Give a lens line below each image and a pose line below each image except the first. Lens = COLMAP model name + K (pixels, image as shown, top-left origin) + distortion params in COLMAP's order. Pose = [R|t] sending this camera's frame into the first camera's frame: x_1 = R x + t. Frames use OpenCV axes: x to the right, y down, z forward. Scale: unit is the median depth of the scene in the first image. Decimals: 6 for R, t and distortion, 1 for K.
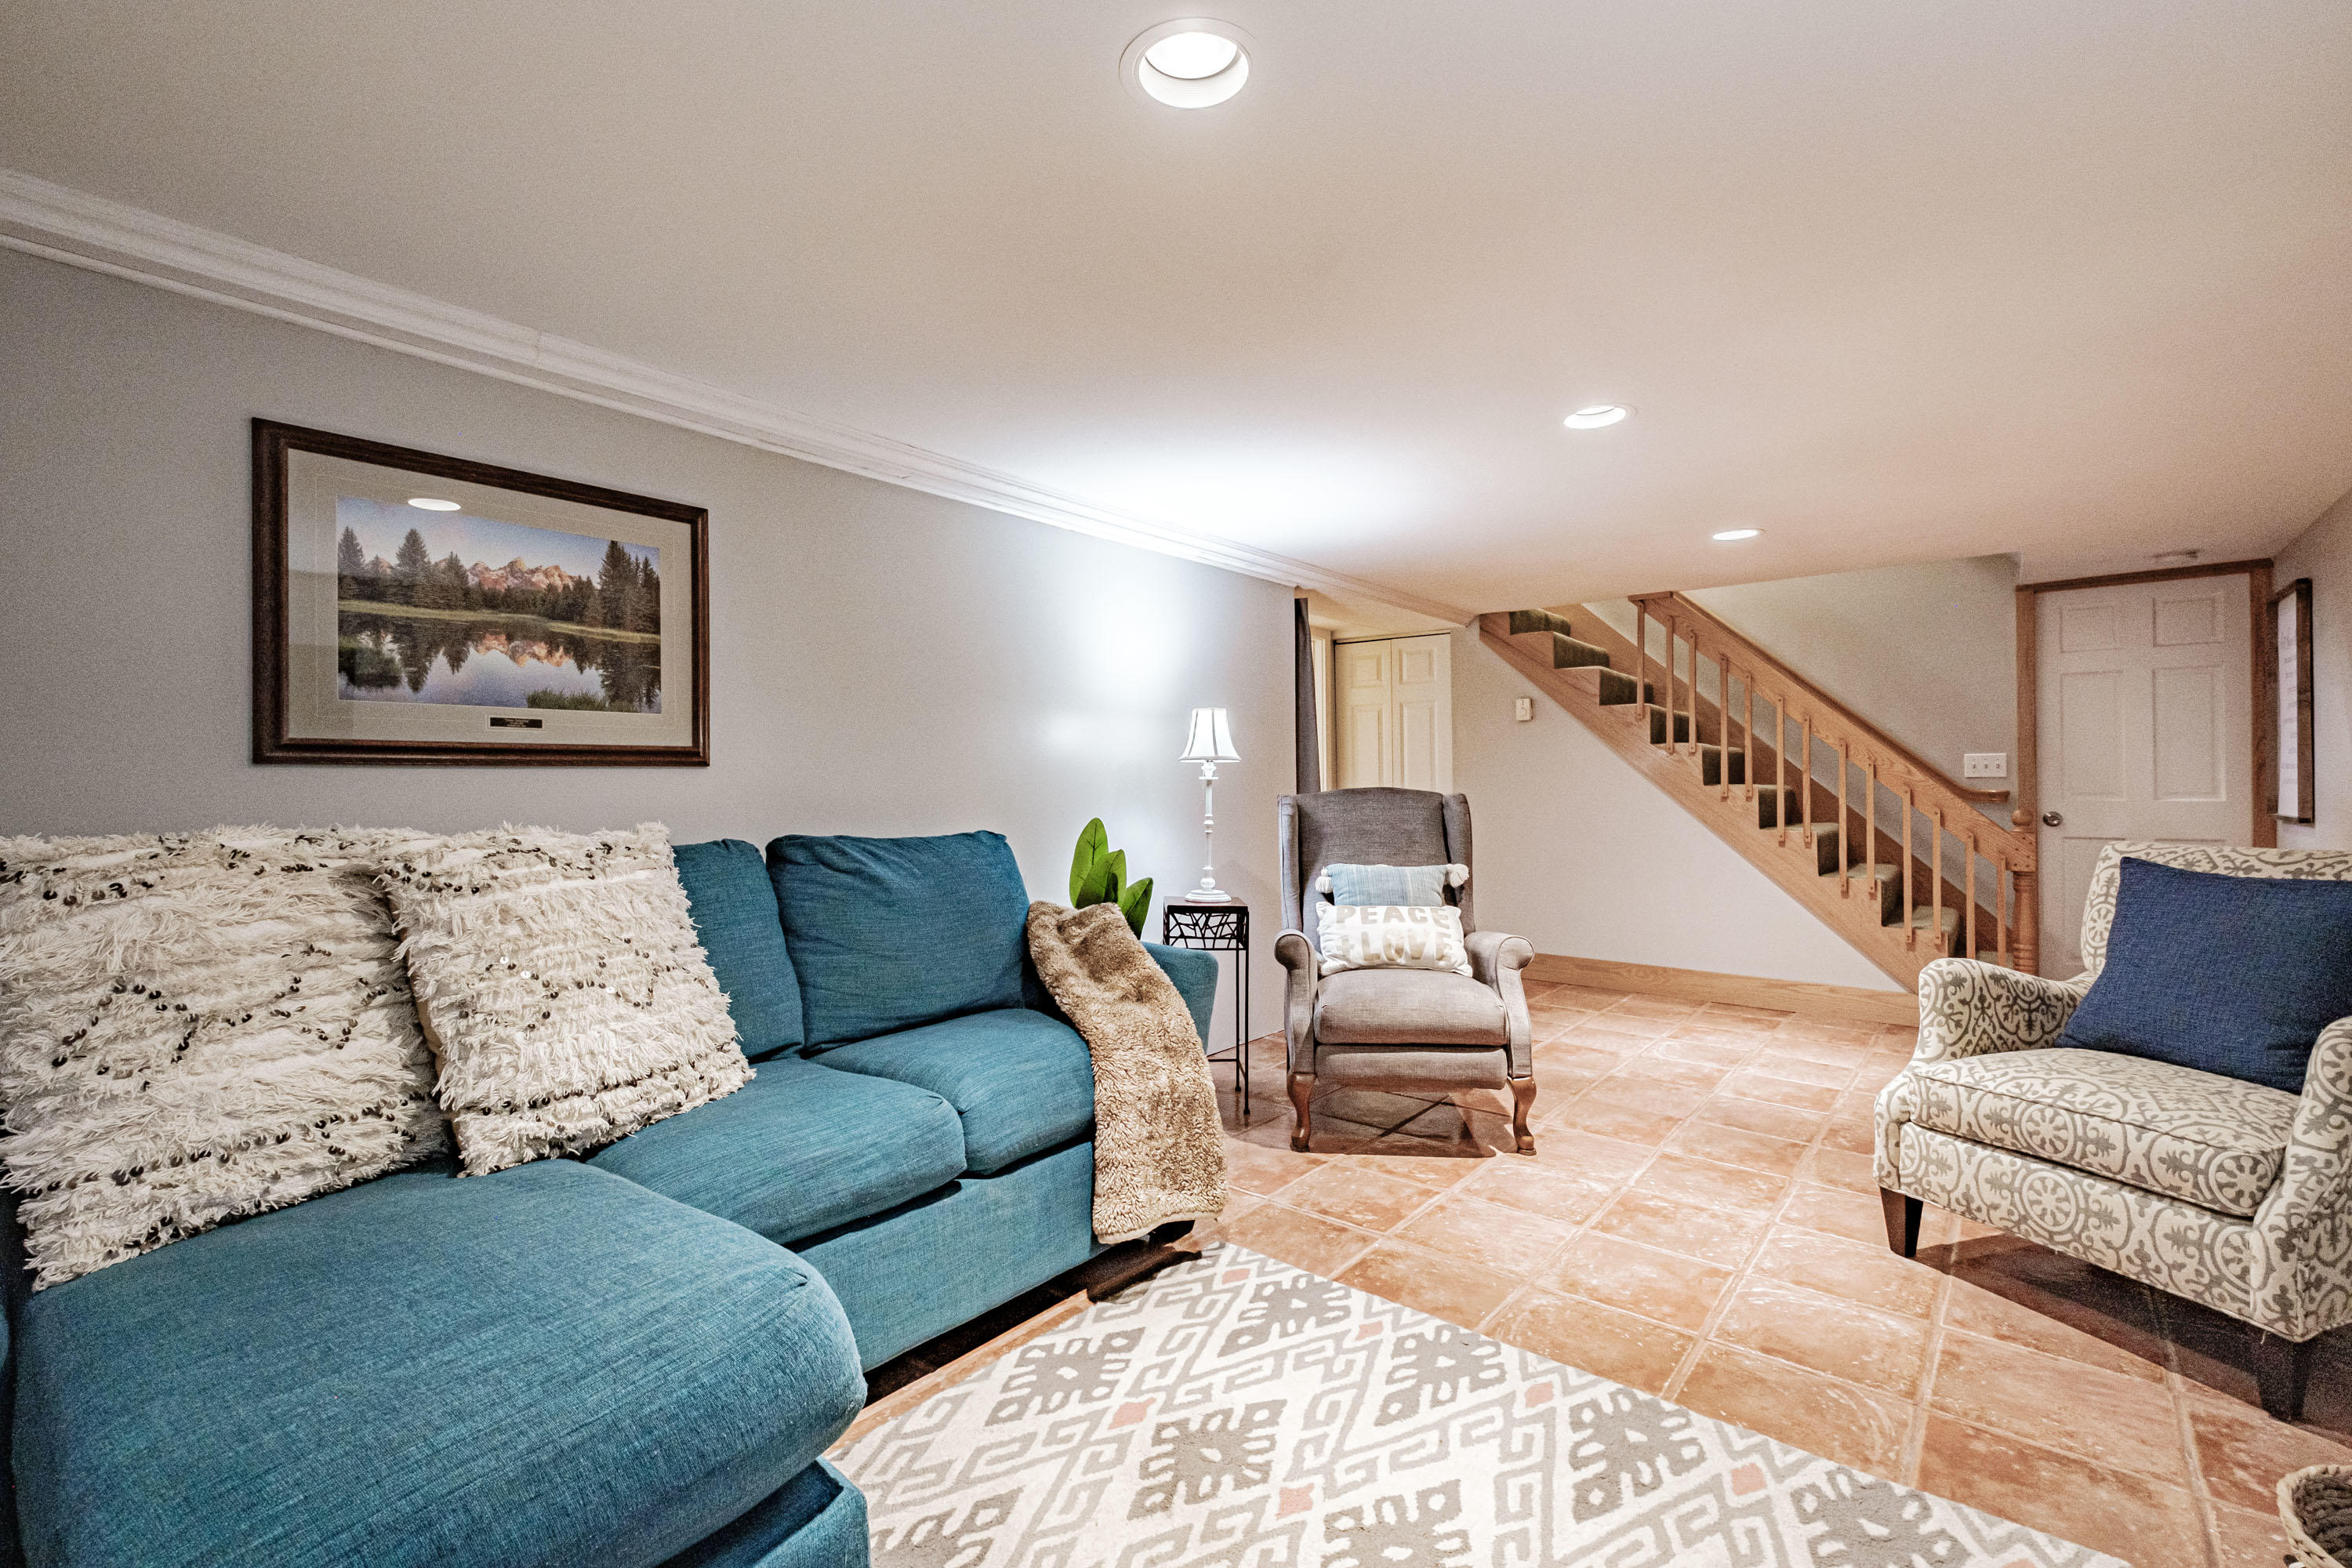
lens RADIAL K [[1045.0, 0, 1162.1], [0, 1045.0, 776.6], [0, 0, 1]] dist [0.003279, -0.003230]
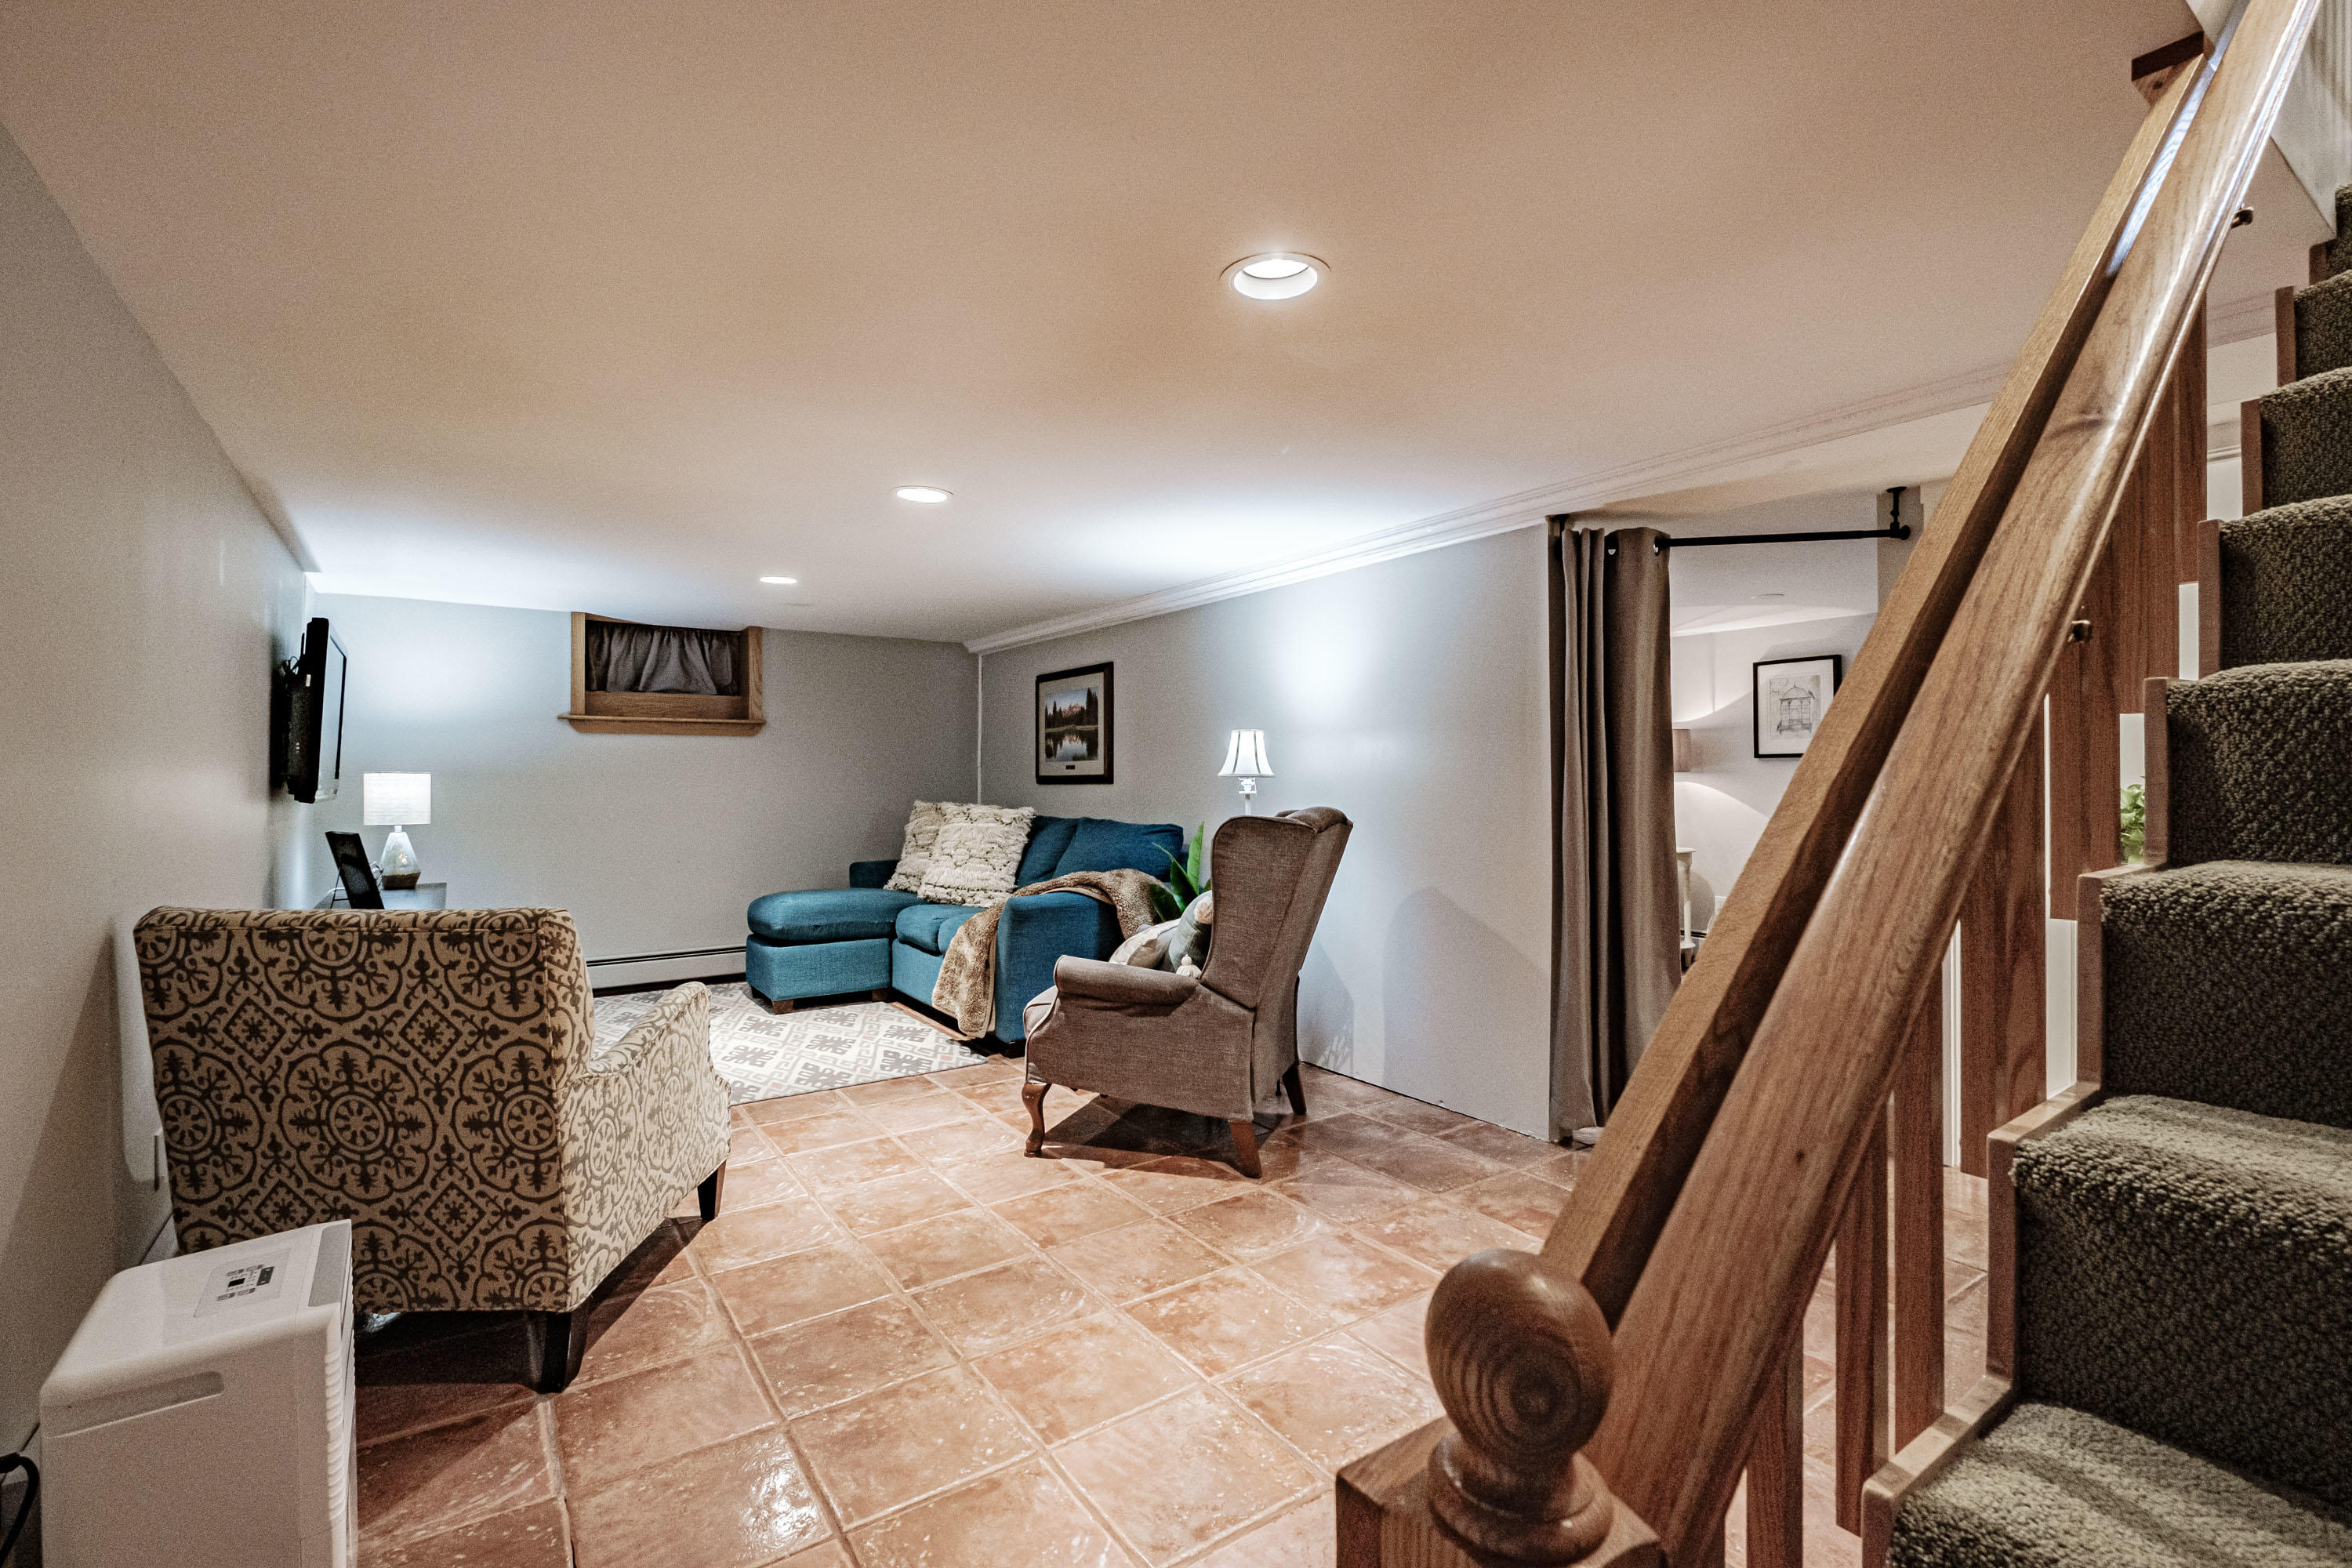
lens RADIAL K [[1045.0, 0, 1163.7], [0, 1045.0, 780.6], [0, 0, 1]] dist [0.003279, -0.003230]
pose [[-0.275124, 0.003819, -0.961401, 1.710018], [0.003420, 0.999990, 0.002993, -0.023480], [0.961403, -0.002464, -0.275134, 1.835370]]
